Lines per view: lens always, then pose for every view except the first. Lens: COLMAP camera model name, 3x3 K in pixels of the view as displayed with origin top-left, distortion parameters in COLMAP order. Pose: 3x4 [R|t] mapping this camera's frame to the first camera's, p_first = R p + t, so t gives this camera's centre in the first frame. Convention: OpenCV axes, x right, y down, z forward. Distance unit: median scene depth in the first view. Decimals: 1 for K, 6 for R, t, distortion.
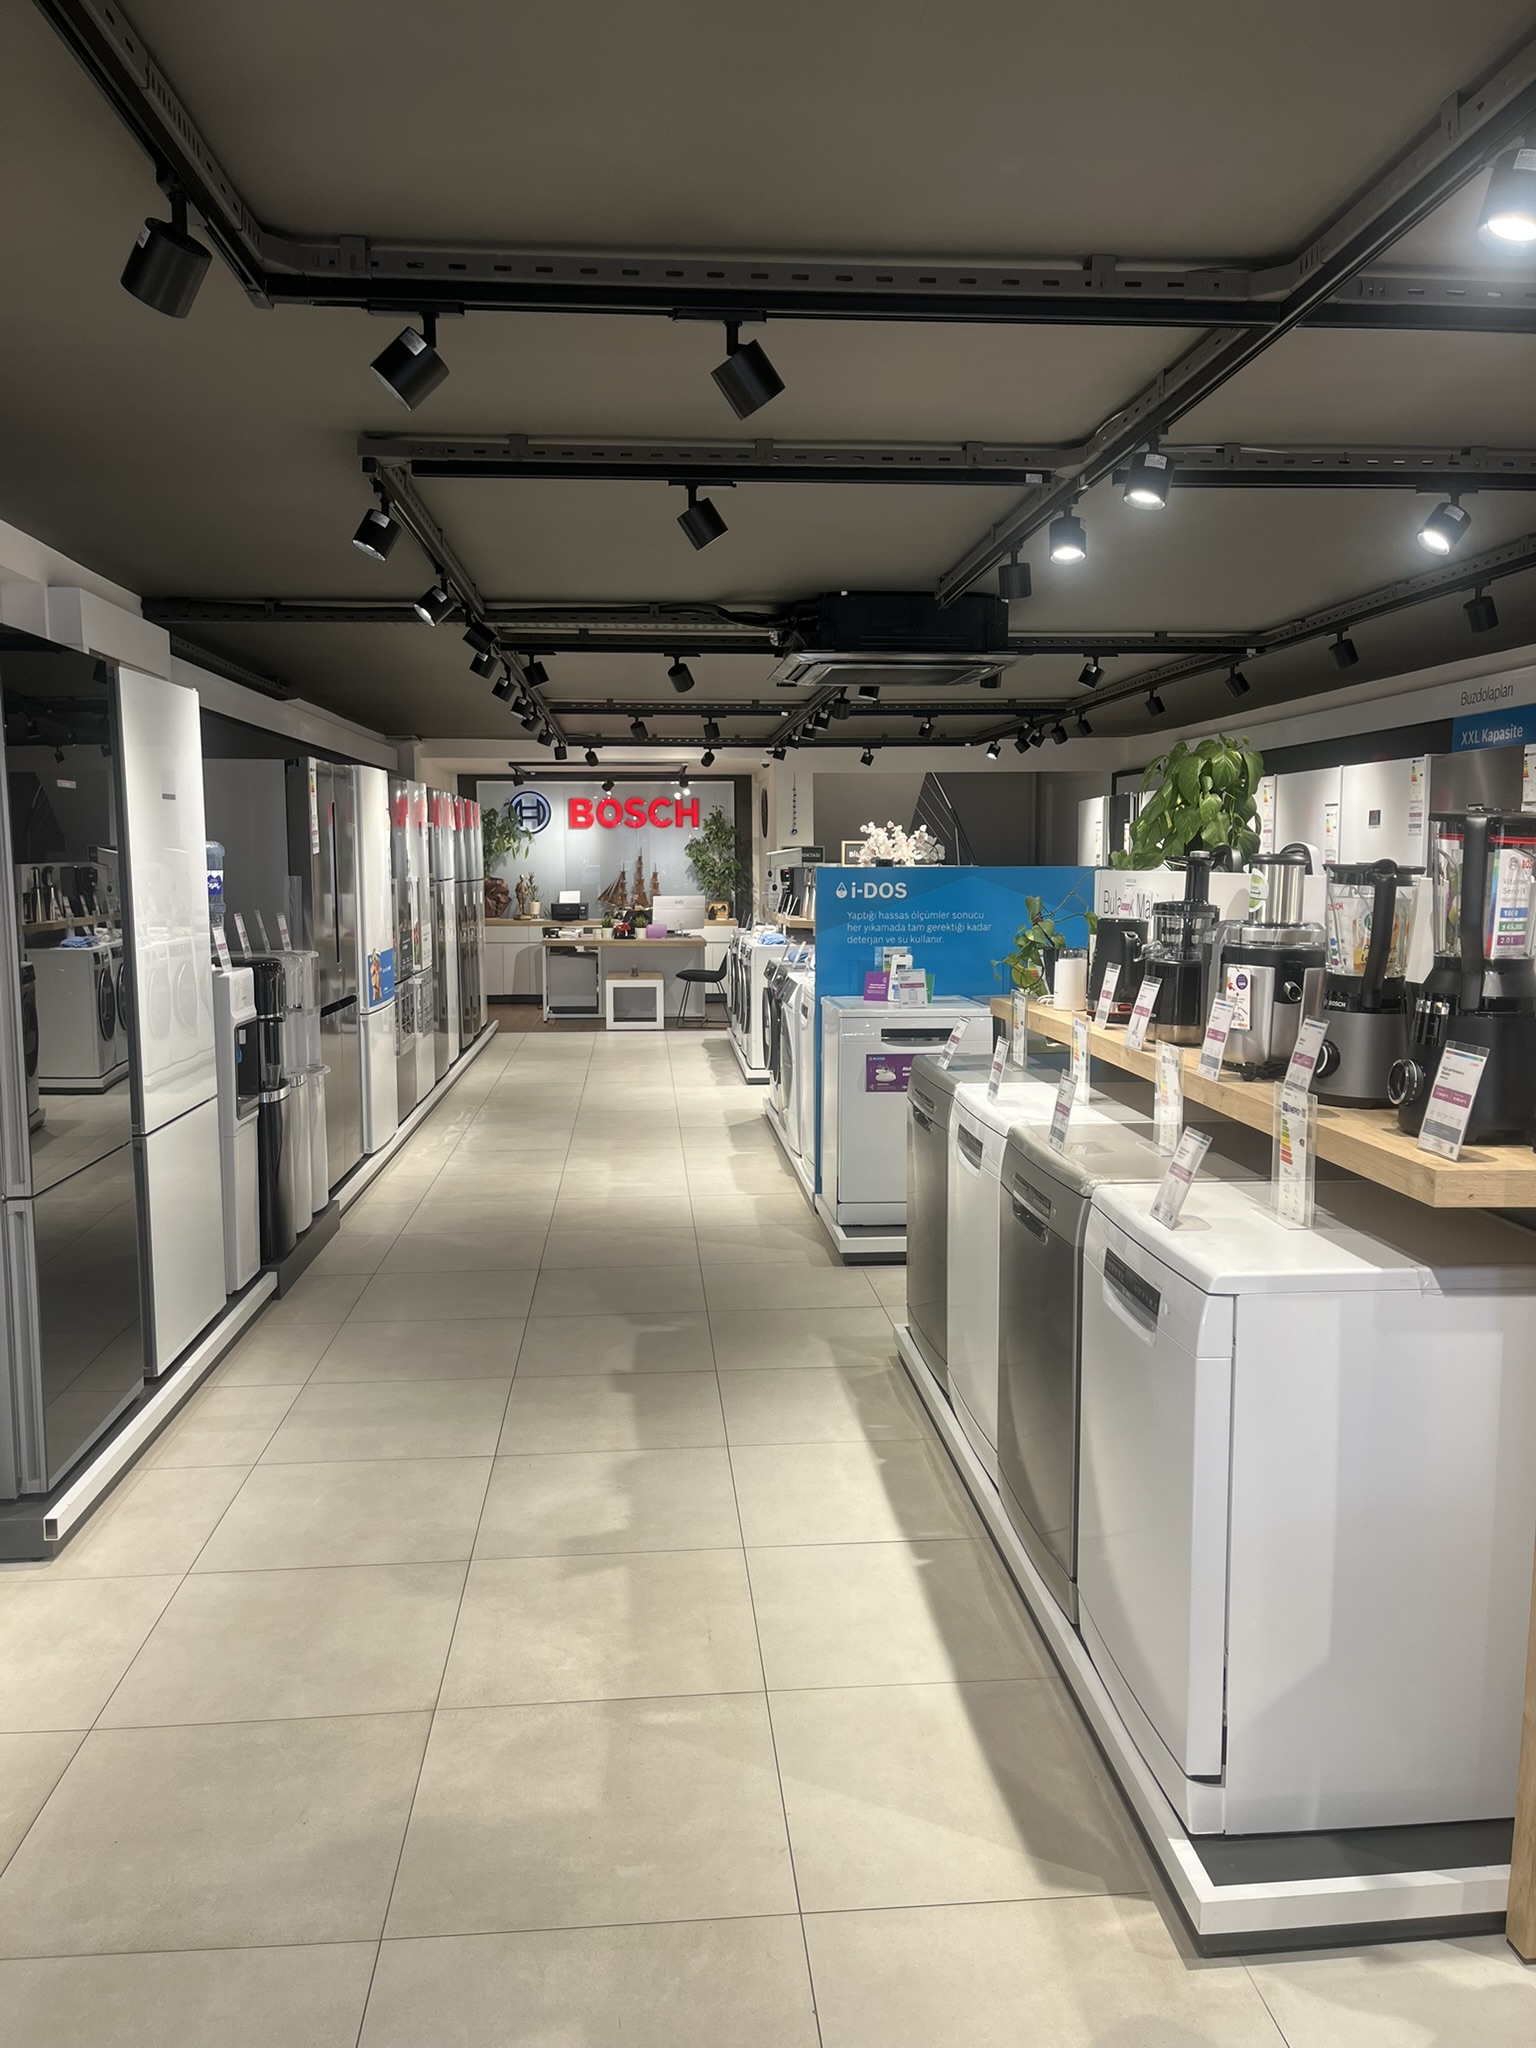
lens RADIAL K [[1542.7, 0, 761.3], [0, 1542.7, 1026.6], [0, 0, 1]] dist [0.002151, -0.000182]
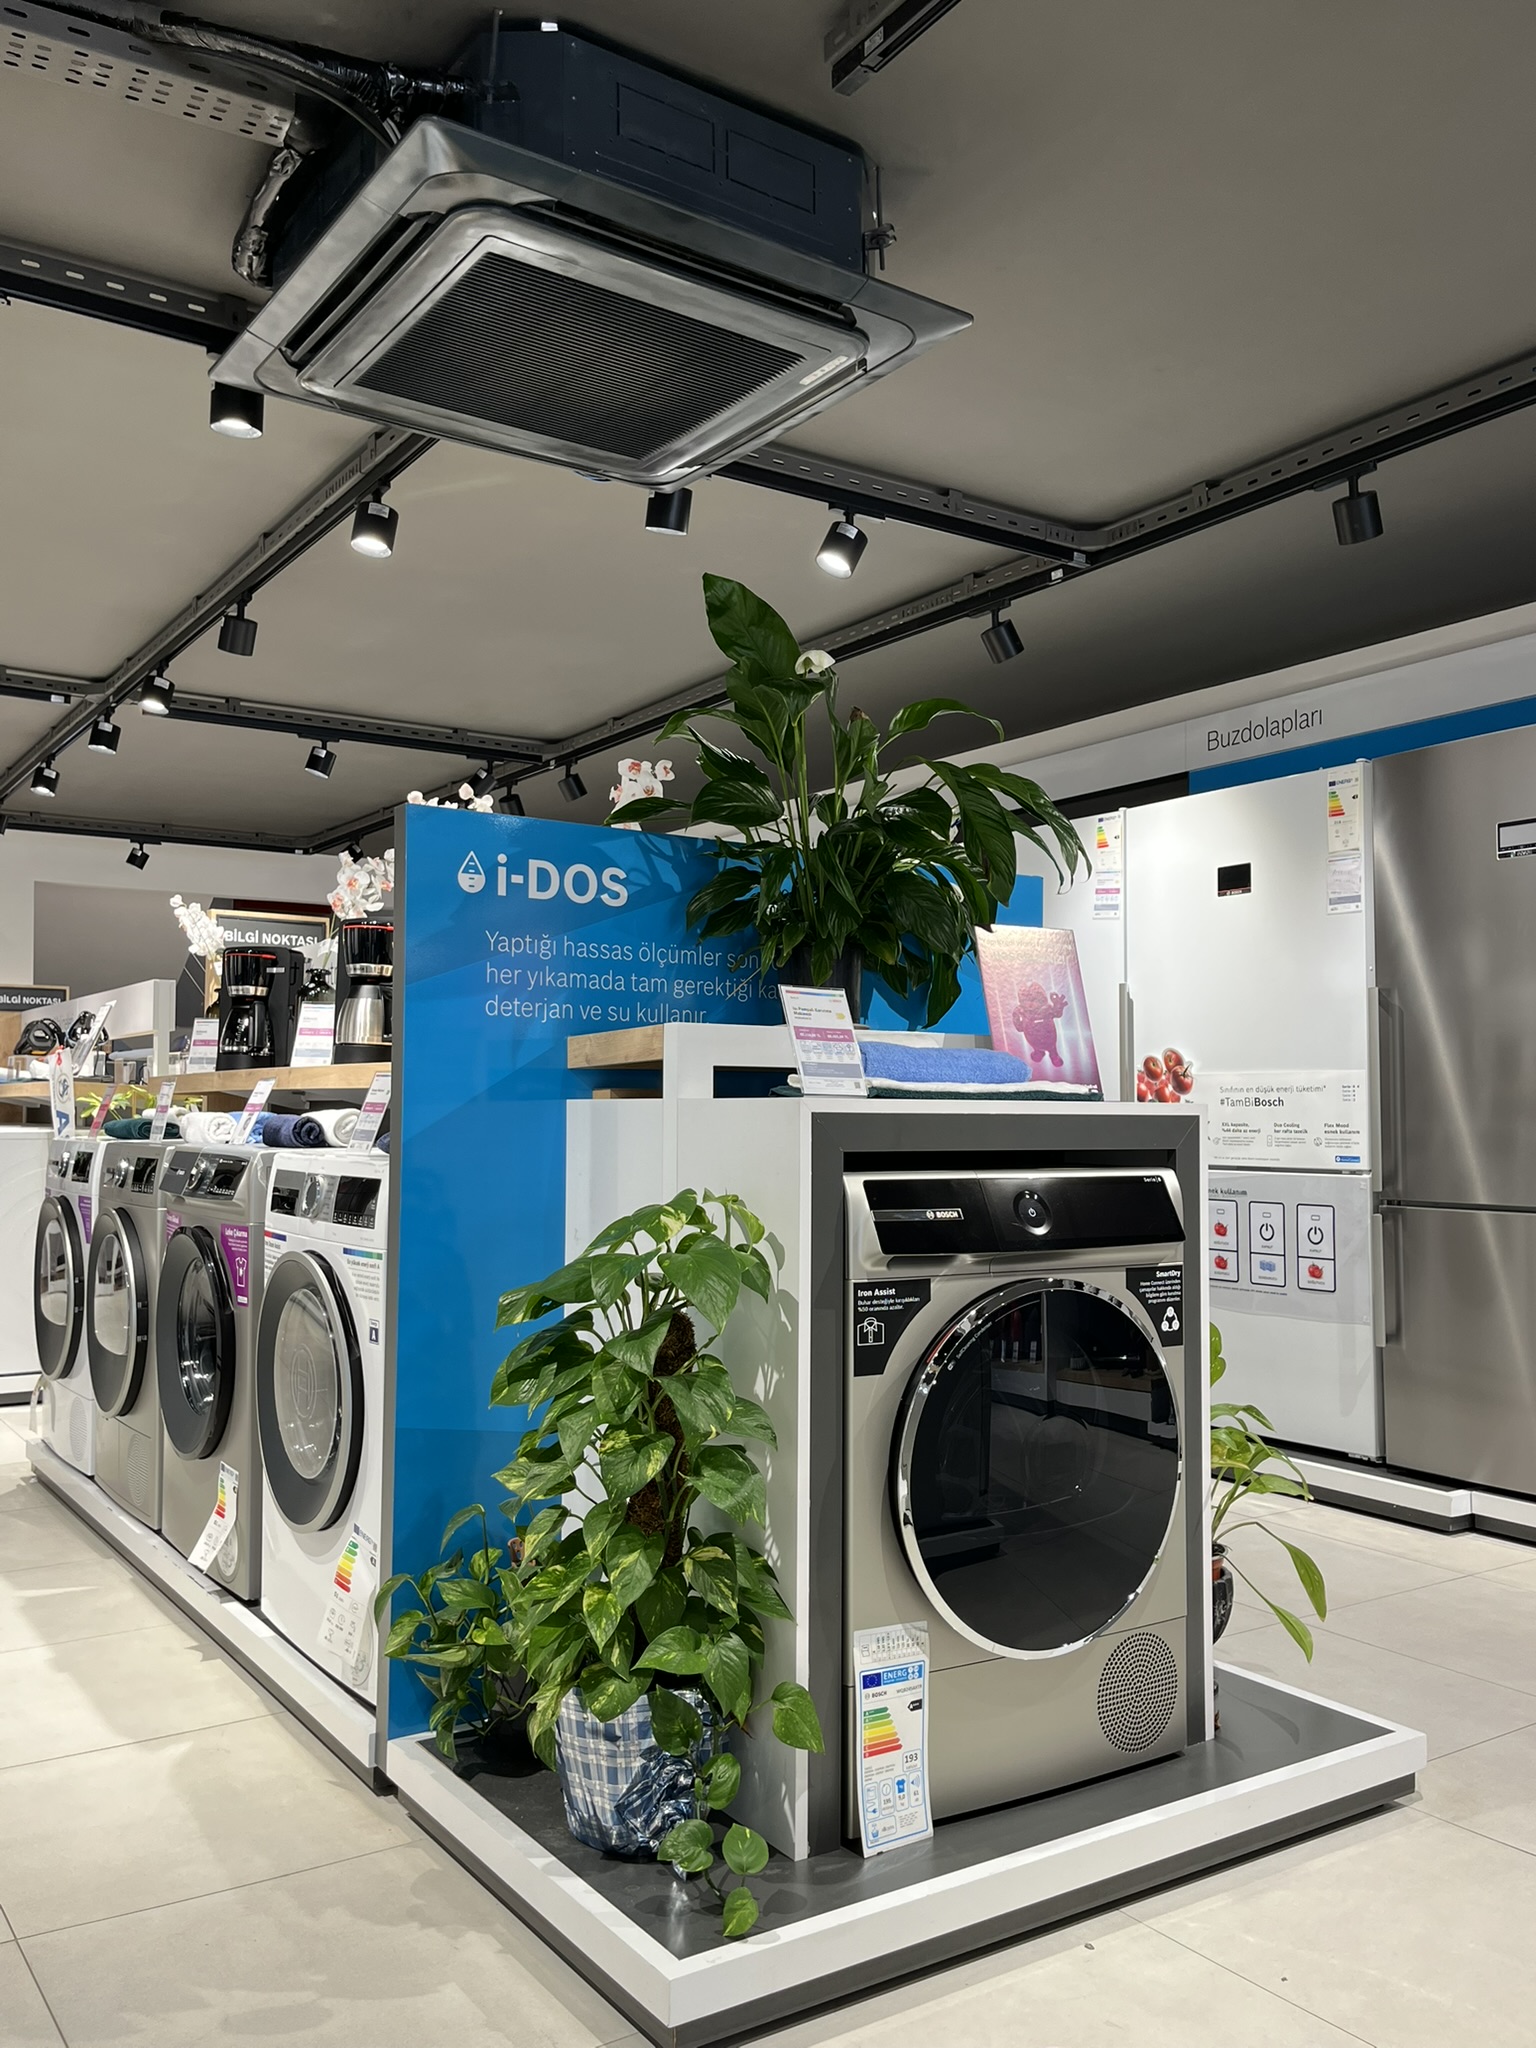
lens RADIAL K [[1687.7, 0, 782.9], [0, 1687.7, 1027.0], [0, 0, 1]] dist [0.017393, 0.005428]
pose [[0.871748, 0.033269, 0.488824, -0.029901], [0.042612, 0.988763, -0.143287, 0.003584], [-0.488098, 0.145740, 0.860535, 0.232302]]
